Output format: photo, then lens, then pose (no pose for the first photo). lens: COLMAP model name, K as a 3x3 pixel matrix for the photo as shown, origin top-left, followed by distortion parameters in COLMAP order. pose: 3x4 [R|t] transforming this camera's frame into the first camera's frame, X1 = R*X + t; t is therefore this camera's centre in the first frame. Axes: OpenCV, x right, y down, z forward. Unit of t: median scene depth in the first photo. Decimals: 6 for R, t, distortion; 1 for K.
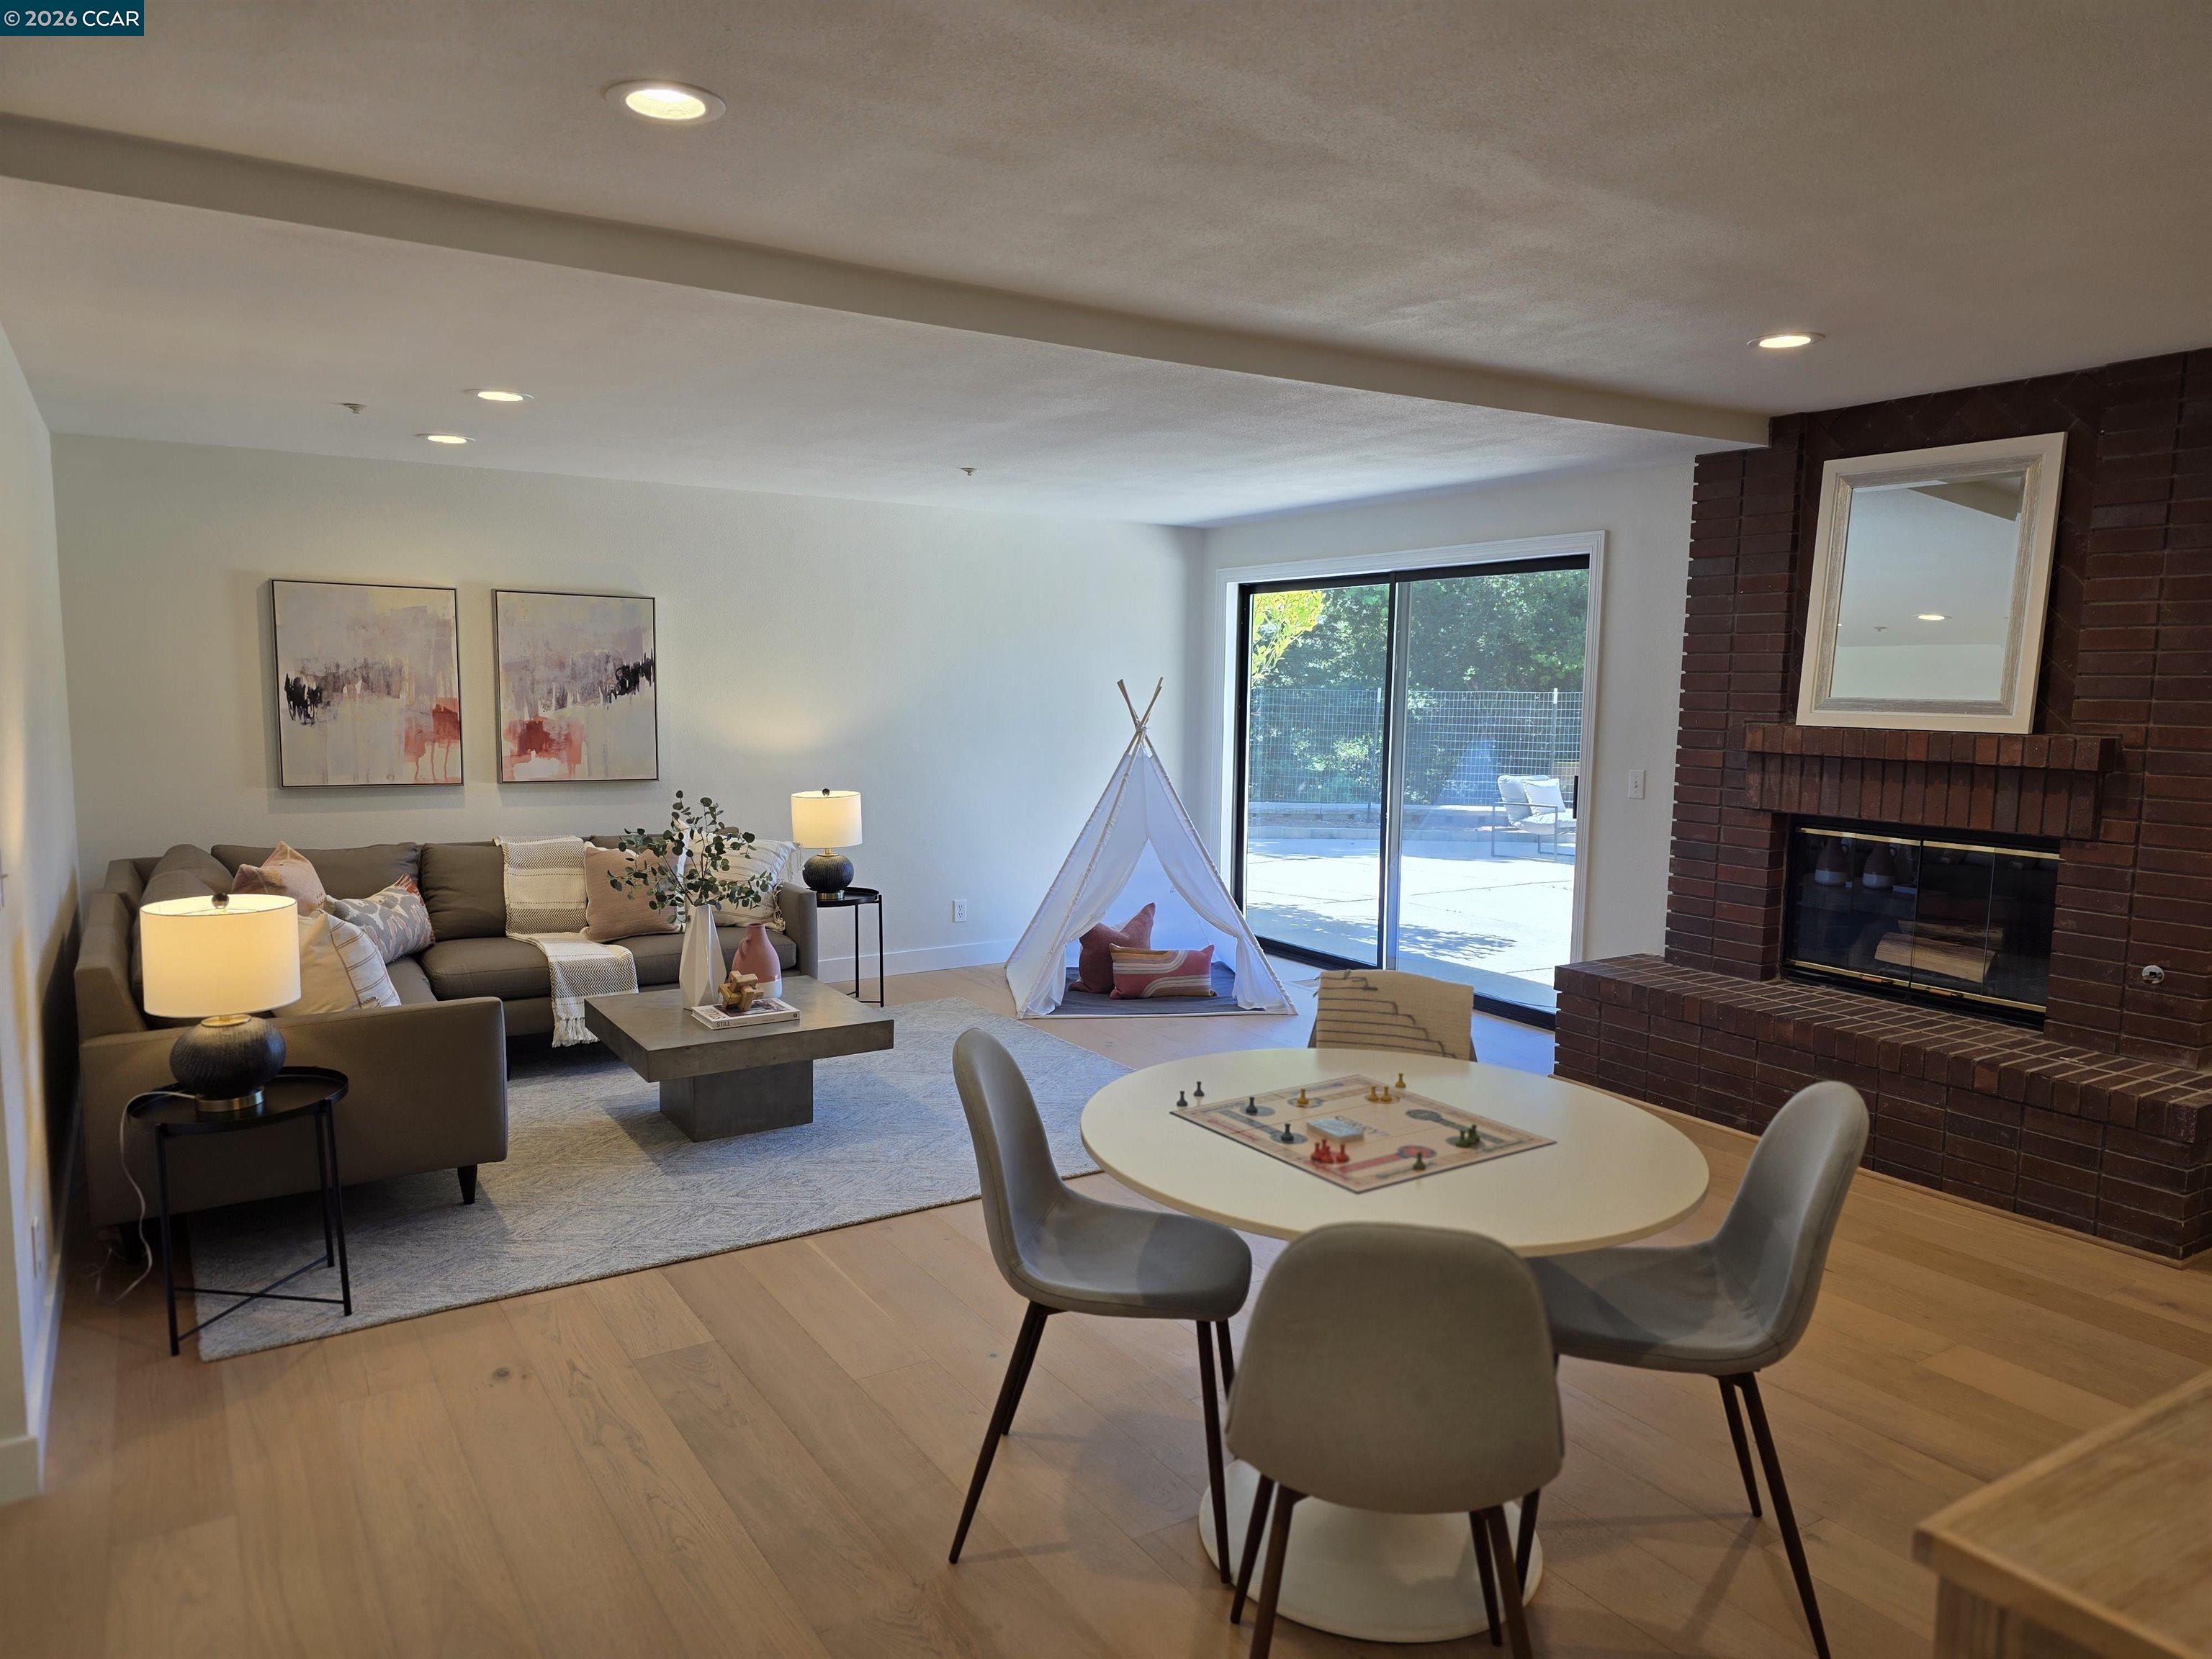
lens RADIAL K [[1454.1, 0, 1106.0], [0, 1454.1, 829.5], [0, 0, 1]] dist [-0.000239, 0.001040]
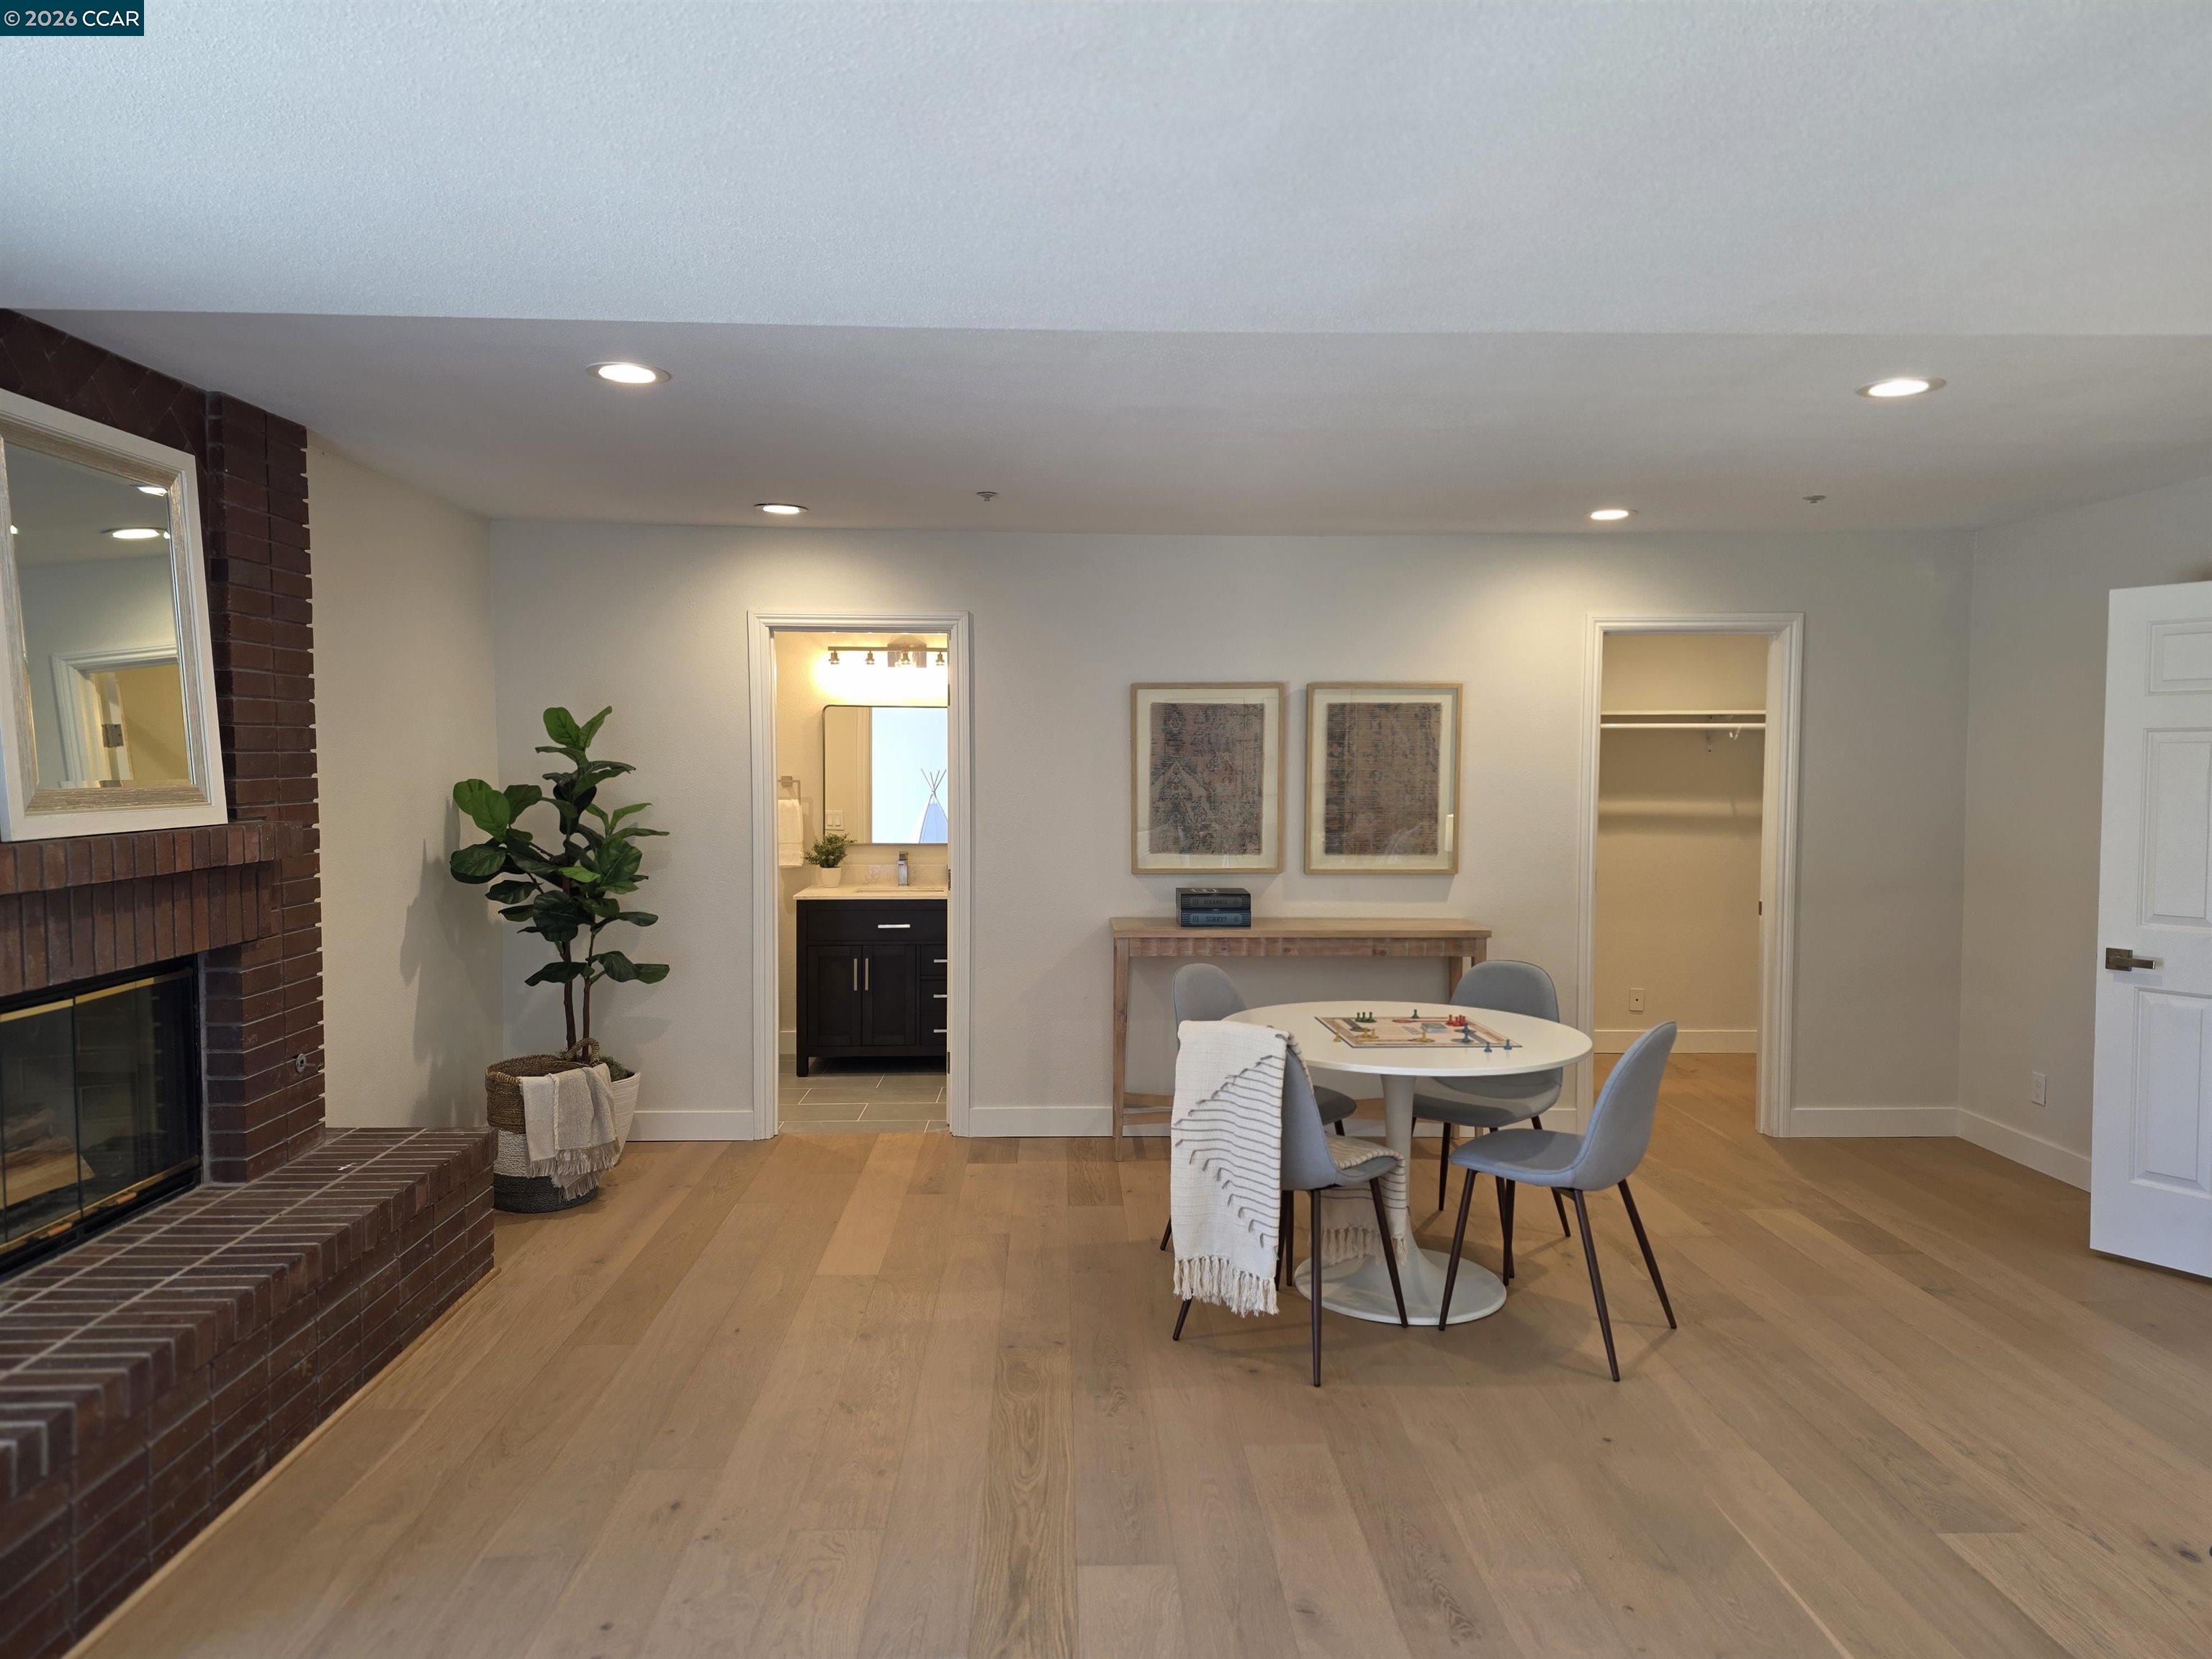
lens RADIAL K [[1454.1, 0, 1106.0], [0, 1454.1, 829.5], [0, 0, 1]] dist [-0.000239, 0.001040]
pose [[-0.856245, -0.038643, 0.515122, -0.219583], [0.047347, 0.987129, 0.152753, -0.173903], [-0.514395, 0.155184, -0.843395, 1.529683]]
